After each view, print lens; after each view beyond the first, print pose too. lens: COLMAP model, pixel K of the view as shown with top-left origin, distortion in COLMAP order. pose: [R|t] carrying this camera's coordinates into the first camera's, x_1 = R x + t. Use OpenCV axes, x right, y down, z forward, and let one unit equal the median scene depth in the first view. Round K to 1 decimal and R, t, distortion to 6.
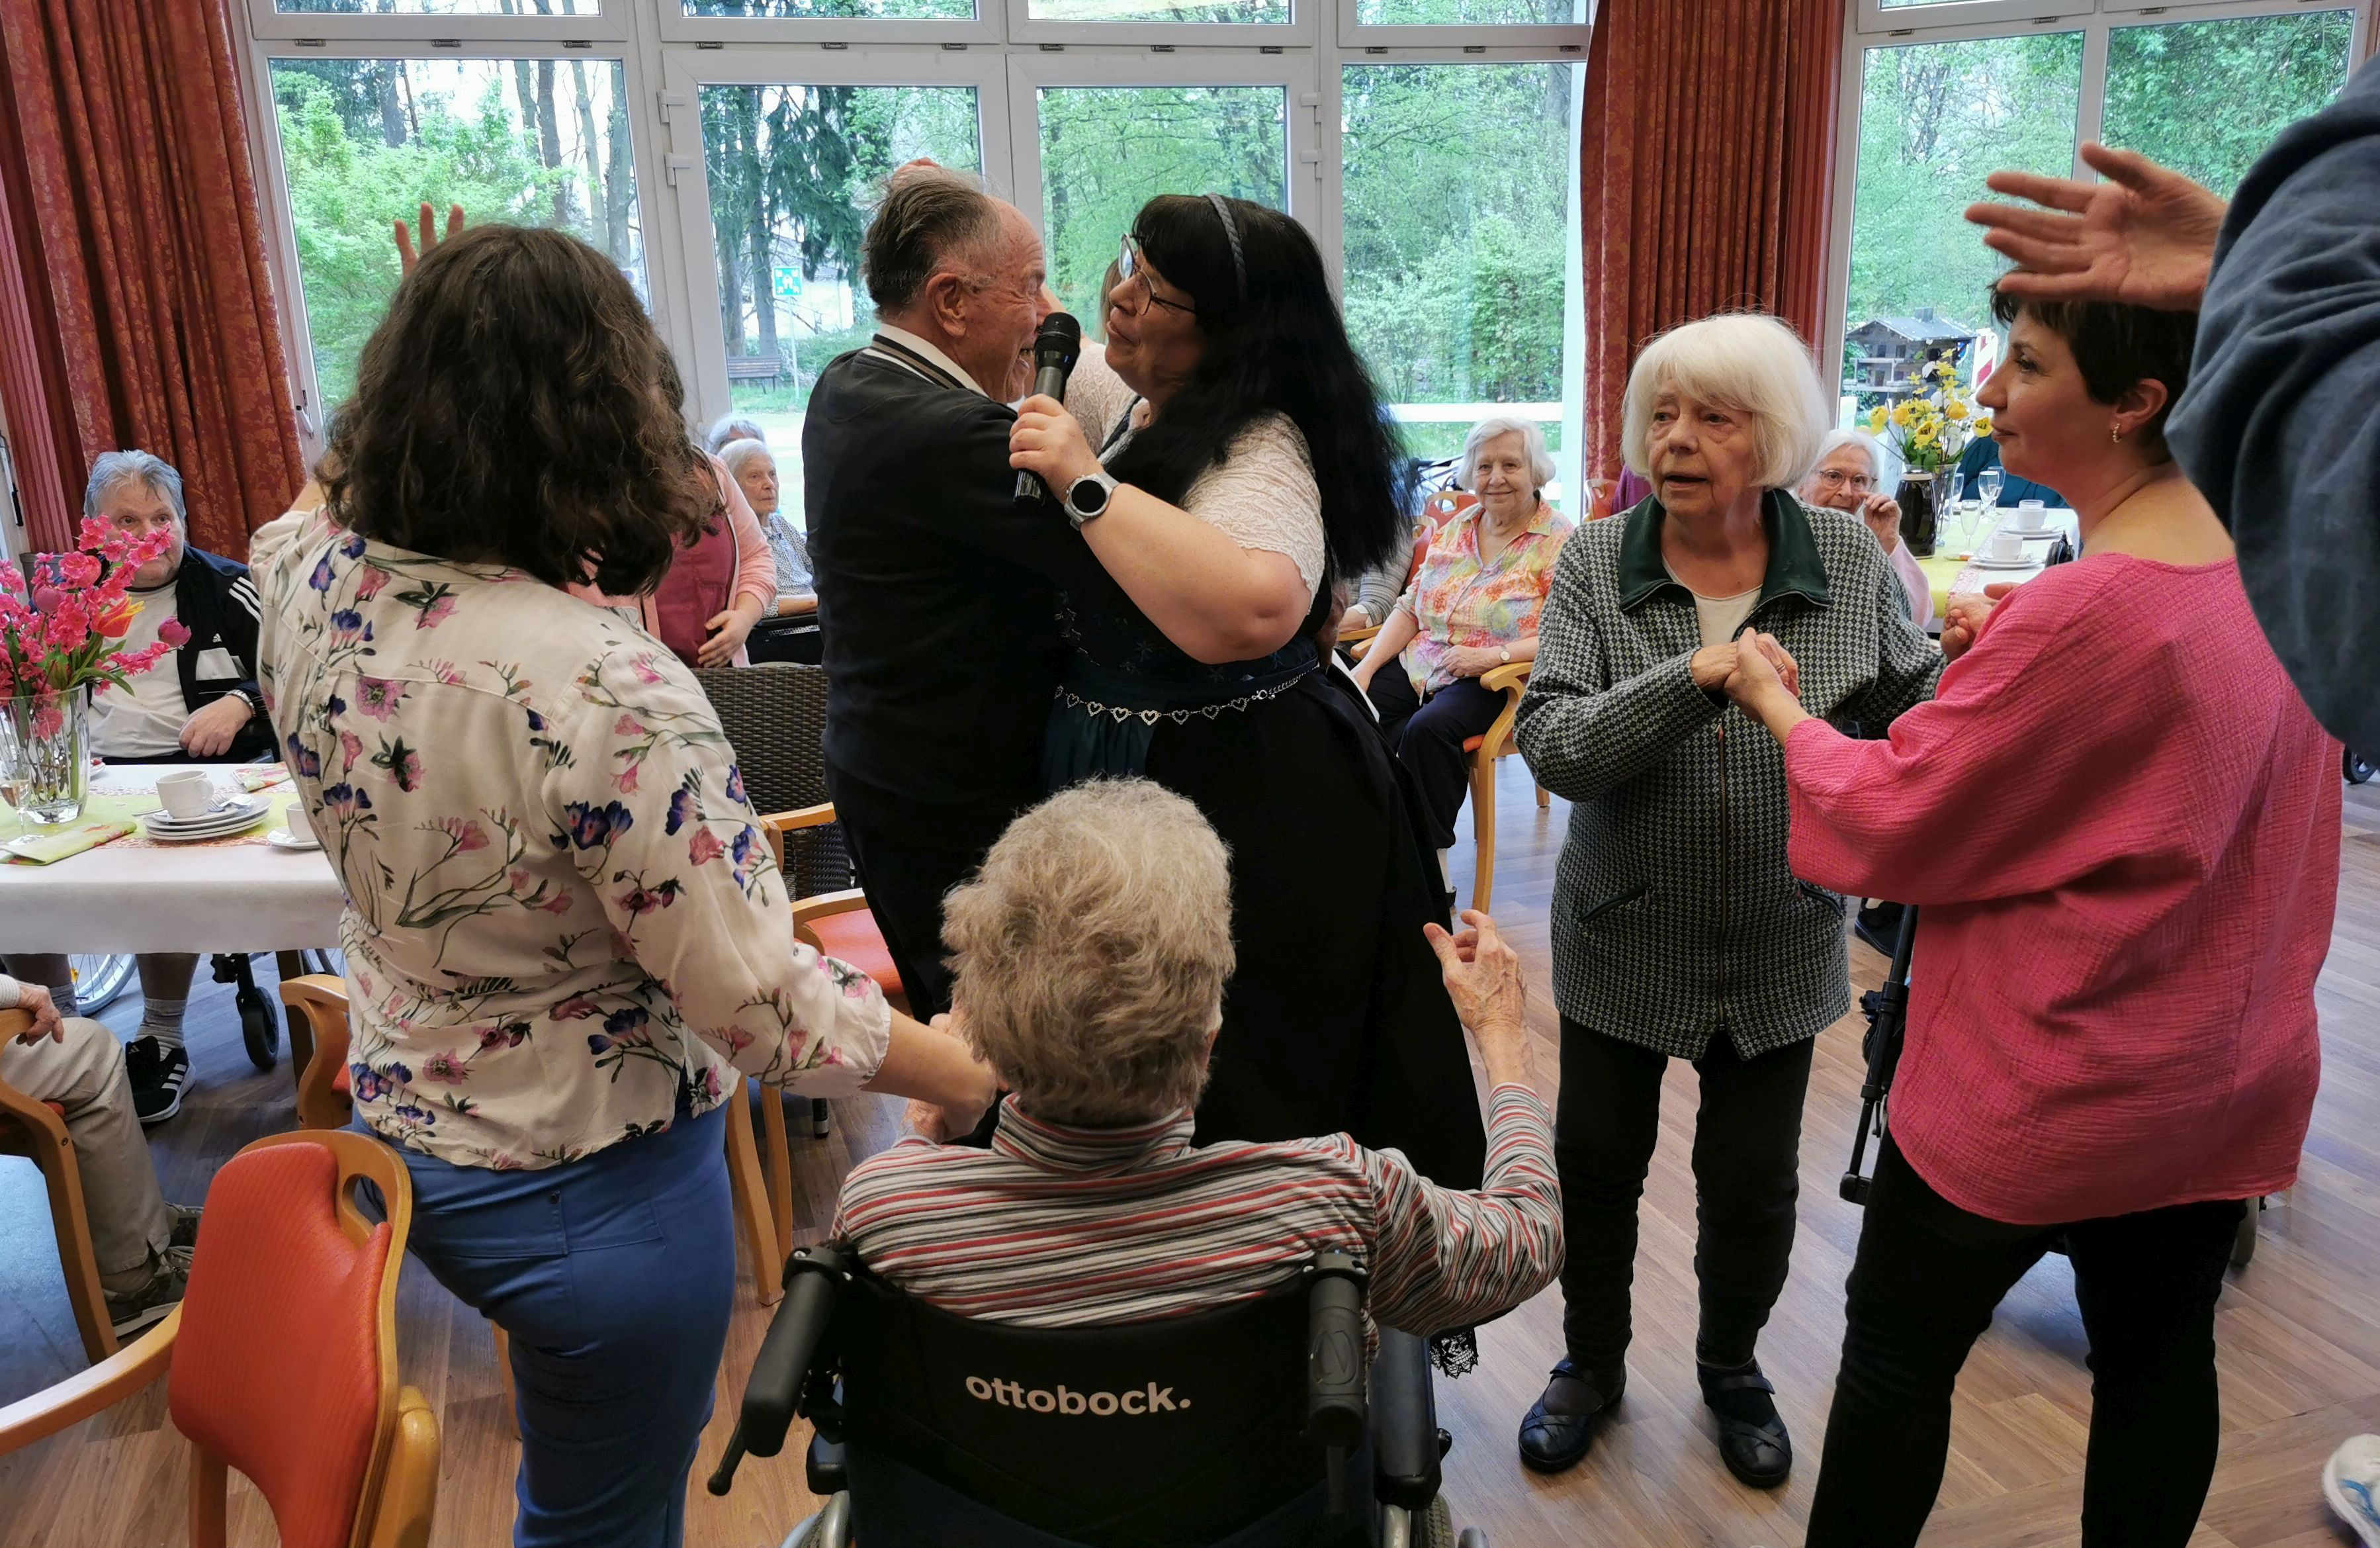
lens RADIAL K [[1843.5, 0, 1183.4], [0, 1843.5, 808.1], [0, 0, 1]] dist [0.096120, -0.130133]
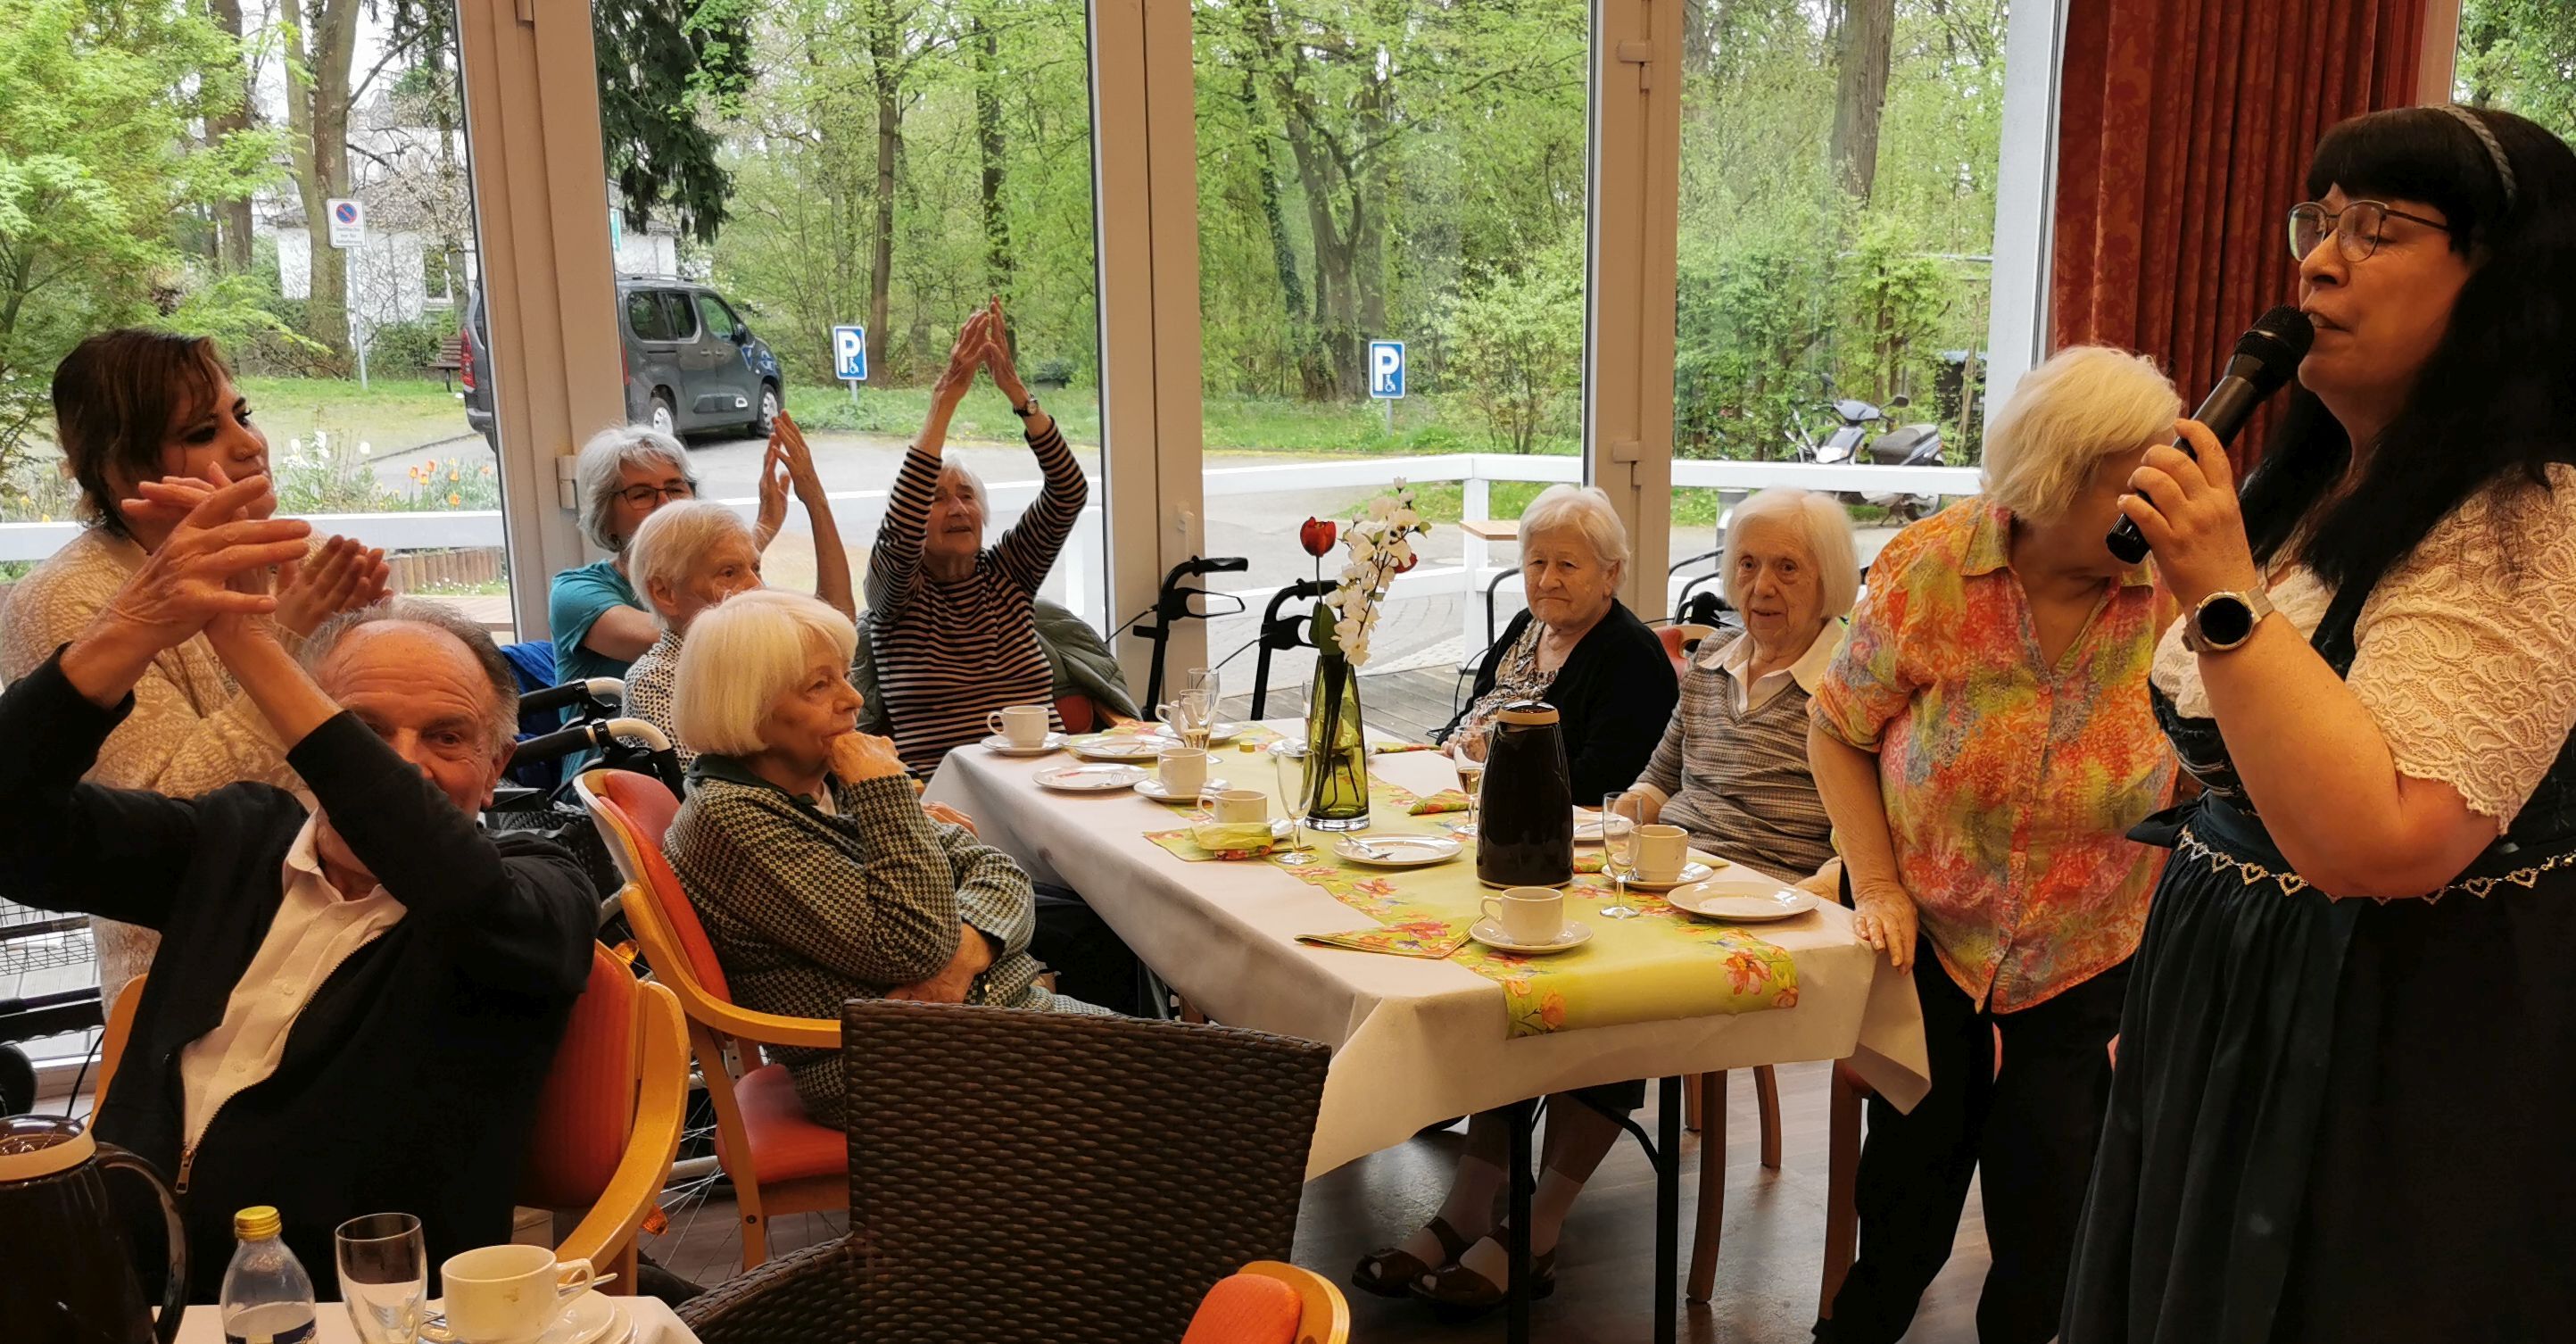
lens RADIAL K [[2472.7, 0, 1520.2], [0, 2472.7, 872.0], [0, 0, 1]] dist [0.099729, -0.139418]
pose [[0.987226, 0.009347, 0.159054, -0.094504], [-0.002794, 0.999140, -0.041372, -0.052709], [-0.159304, 0.040400, 0.986403, 0.222348]]
